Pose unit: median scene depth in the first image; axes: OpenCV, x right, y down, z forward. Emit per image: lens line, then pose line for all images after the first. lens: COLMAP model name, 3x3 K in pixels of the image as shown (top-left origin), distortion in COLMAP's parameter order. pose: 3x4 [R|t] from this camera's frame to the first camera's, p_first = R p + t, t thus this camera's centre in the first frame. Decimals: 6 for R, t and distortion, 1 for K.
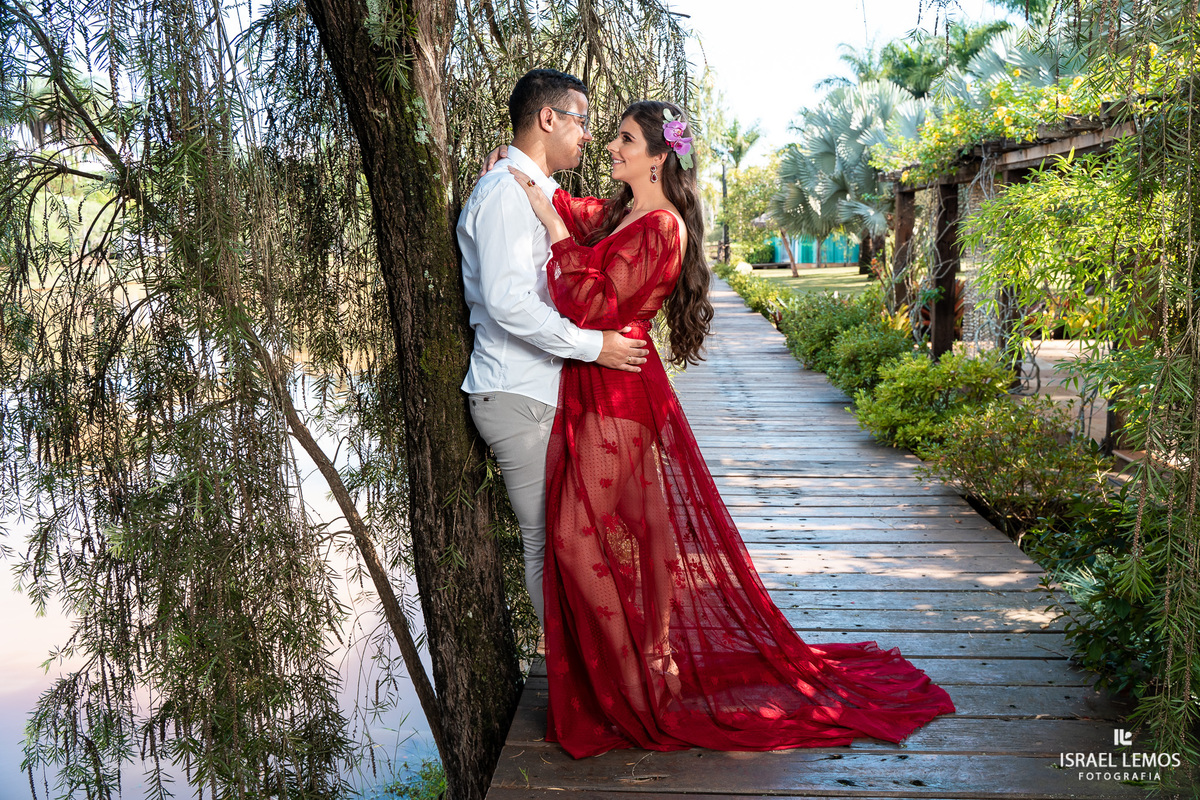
lens RADIAL K [[989.0, 0, 600.0], [0, 989.0, 400.0], [0, 0, 1]] dist [-0.118478, 0.104887]
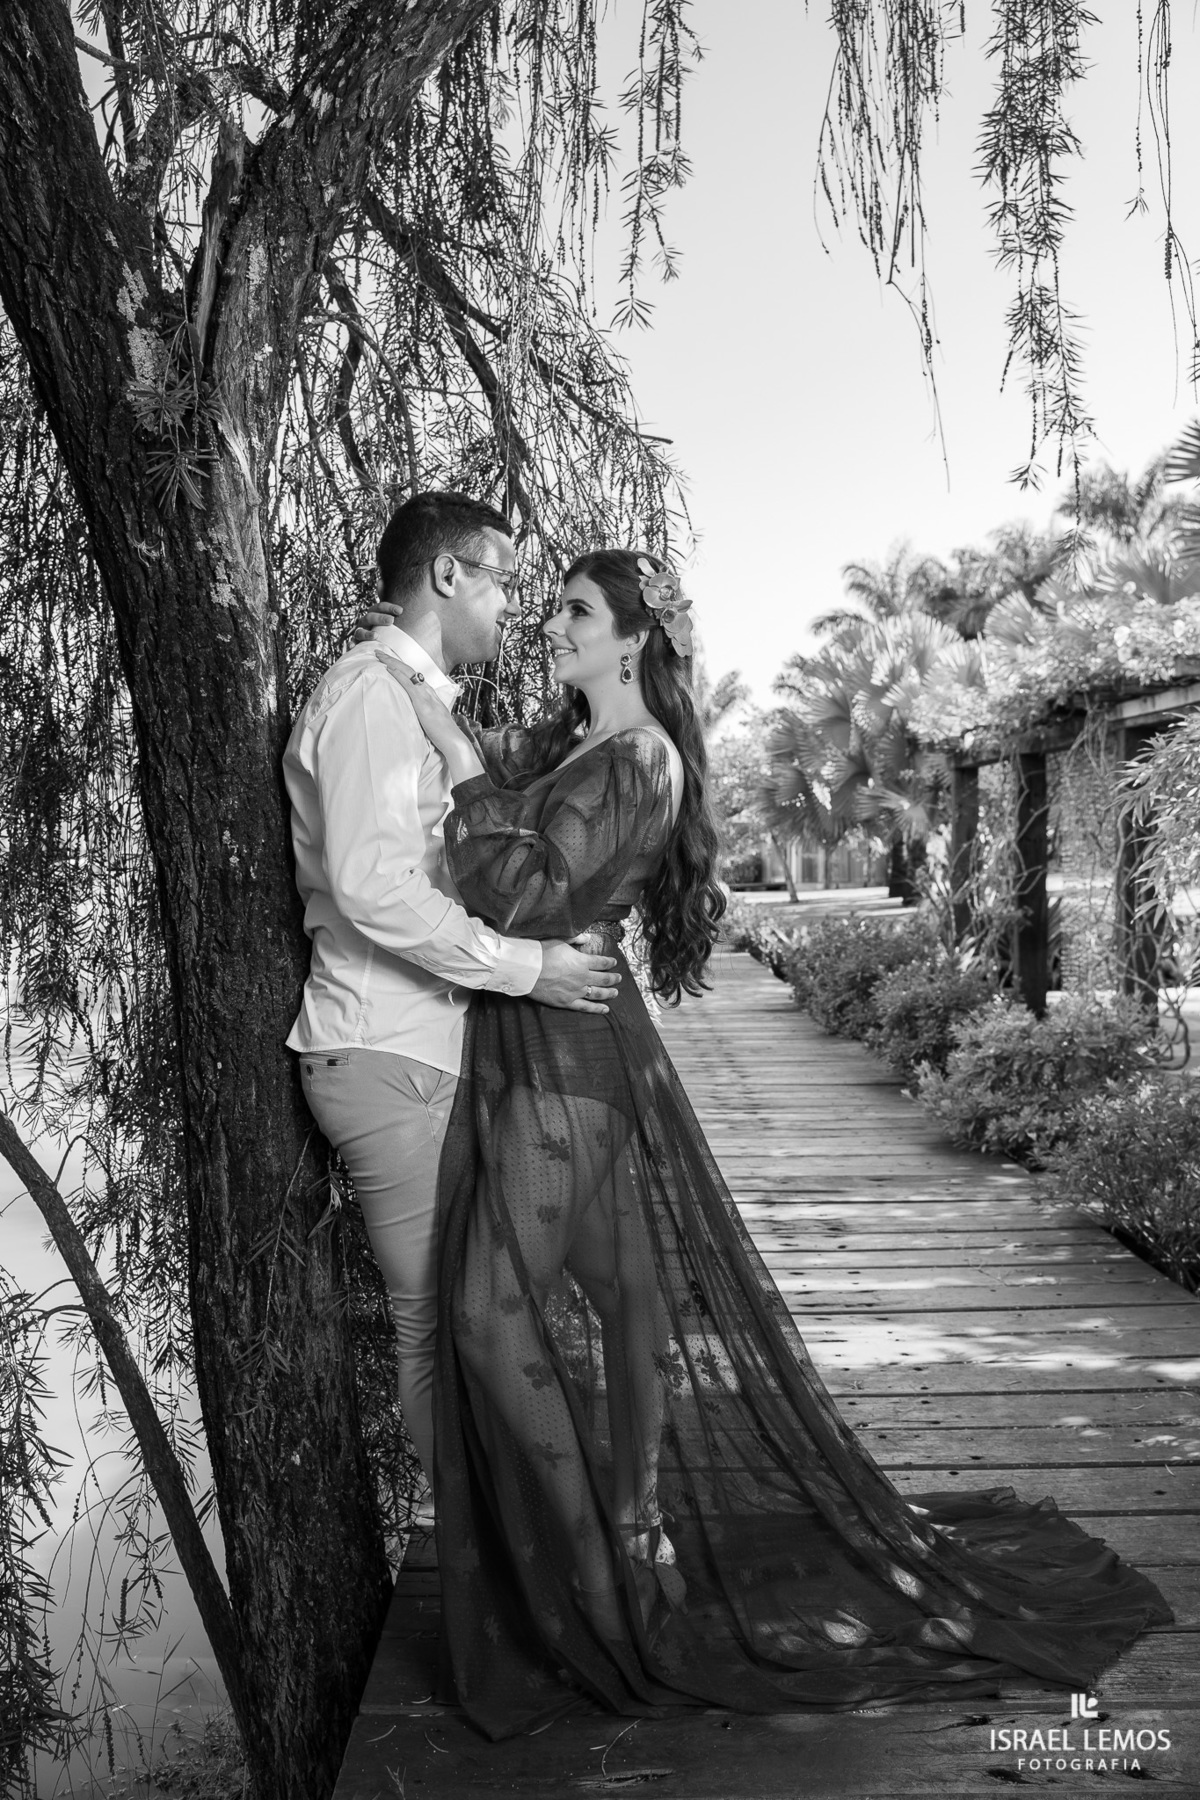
lens RADIAL K [[1483.4, 0, 600.7], [0, 1483.4, 891.3], [0, 0, 1]] dist [-0.118478, 0.104887]
pose [[0.997648, 0.001431, 0.068527, -0.016797], [0.007760, 0.990996, -0.133670, 0.012782], [-0.068101, 0.133887, 0.988654, 0.127380]]
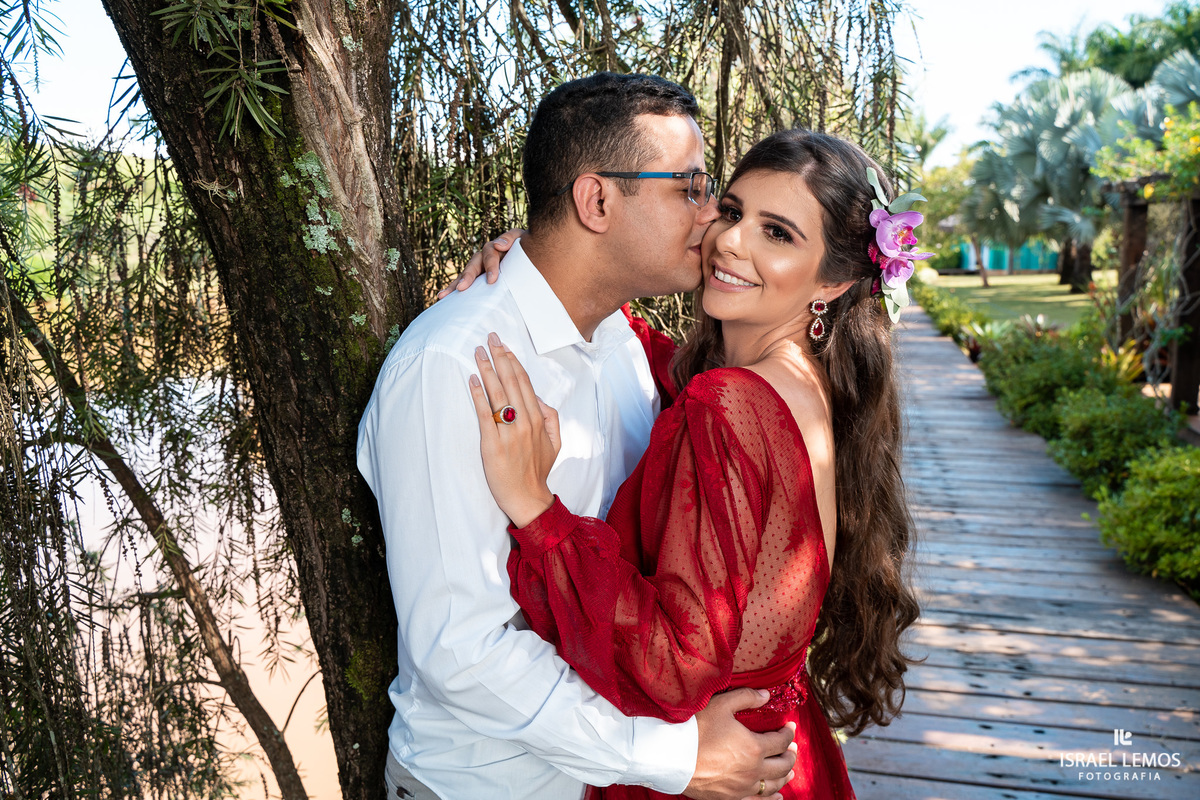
lens RADIAL K [[989.0, 0, 600.0], [0, 989.0, 400.0], [0, 0, 1]] dist [-0.118478, 0.104887]
pose [[0.984733, 0.028567, -0.171709, 0.022059], [-0.028060, 0.999592, 0.005377, -0.151009], [0.171793, -0.000477, 0.985133, 0.431878]]
